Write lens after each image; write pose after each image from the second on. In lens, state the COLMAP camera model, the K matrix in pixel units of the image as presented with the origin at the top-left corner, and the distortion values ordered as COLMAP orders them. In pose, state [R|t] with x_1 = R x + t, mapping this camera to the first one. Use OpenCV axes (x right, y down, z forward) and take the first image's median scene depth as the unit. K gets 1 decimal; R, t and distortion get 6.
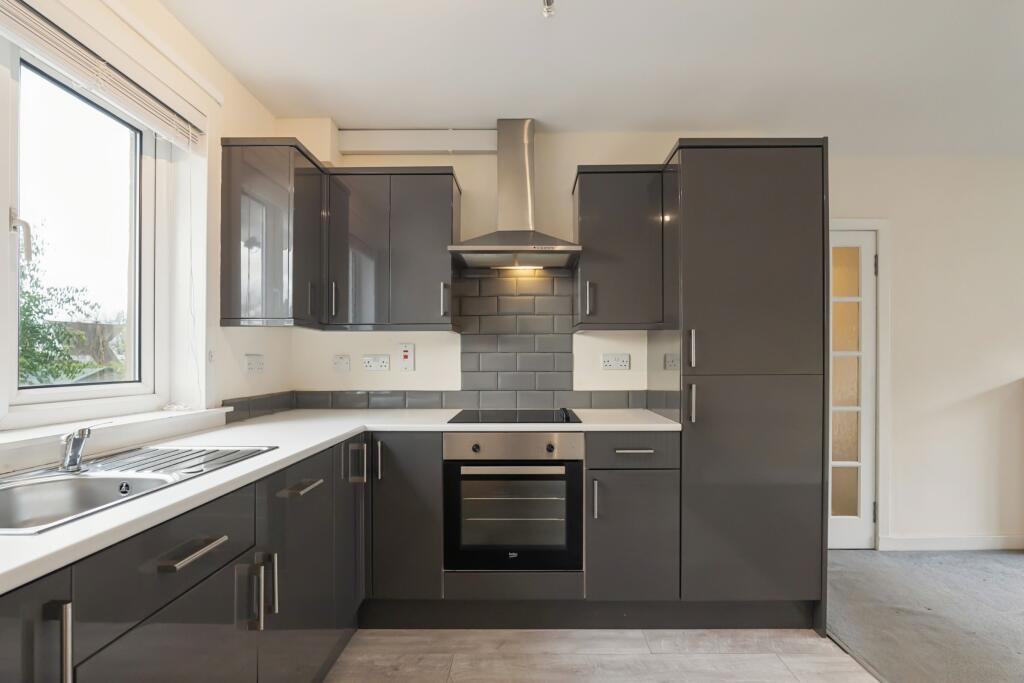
lens RADIAL K [[485.8, 0, 513.9], [0, 485.8, 357.8], [0, 0, 1]] dist [-0.012757, 0.000714]
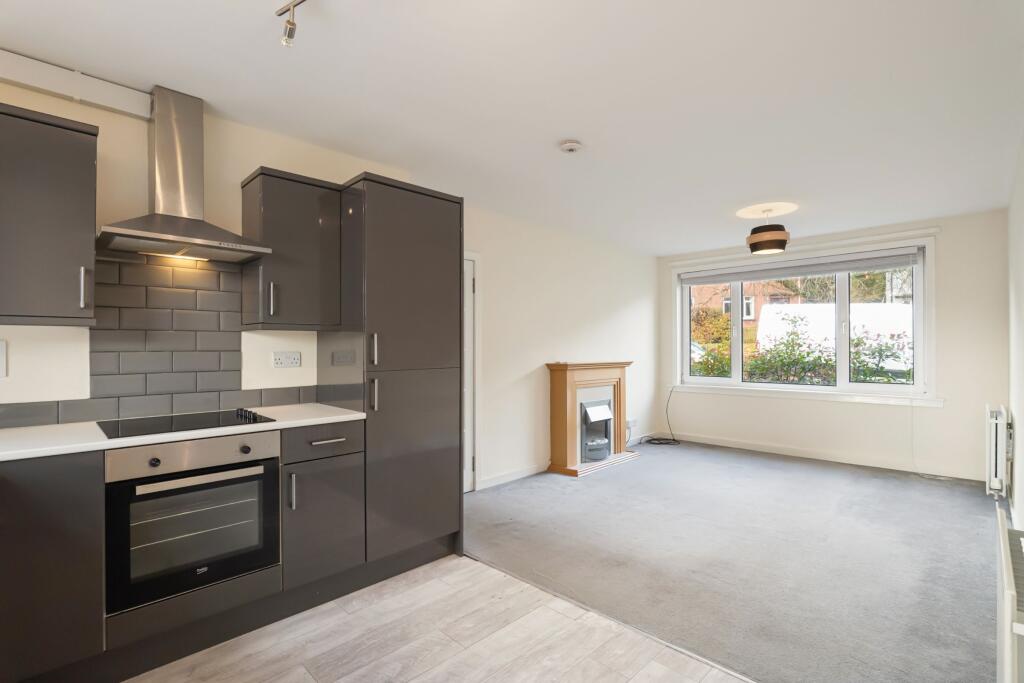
lens RADIAL K [[493.1, 0, 512.0], [0, 493.1, 341.5], [0, 0, 1]] dist [-0.014373, 0.000587]
pose [[0.692907, 0.004998, 0.721010, -0.245846], [0.000967, 0.999969, -0.007861, -0.024671], [-0.721026, 0.006144, 0.692880, -0.079618]]
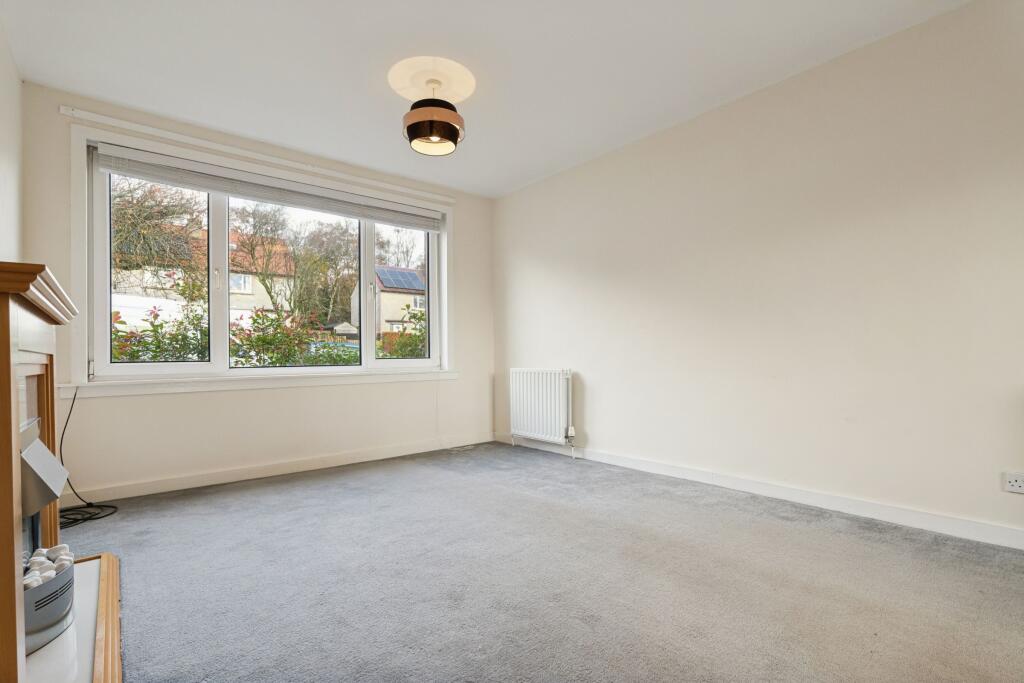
lens RADIAL K [[489.2, 0, 547.3], [0, 489.2, 350.0], [0, 0, 1]] dist [-0.001269, -0.000018]
pose [[-0.669332, -0.001674, 0.742961, 0.612000], [0.000418, 0.999996, 0.002630, 0.100575], [-0.742963, 0.002071, -0.669329, 1.046561]]
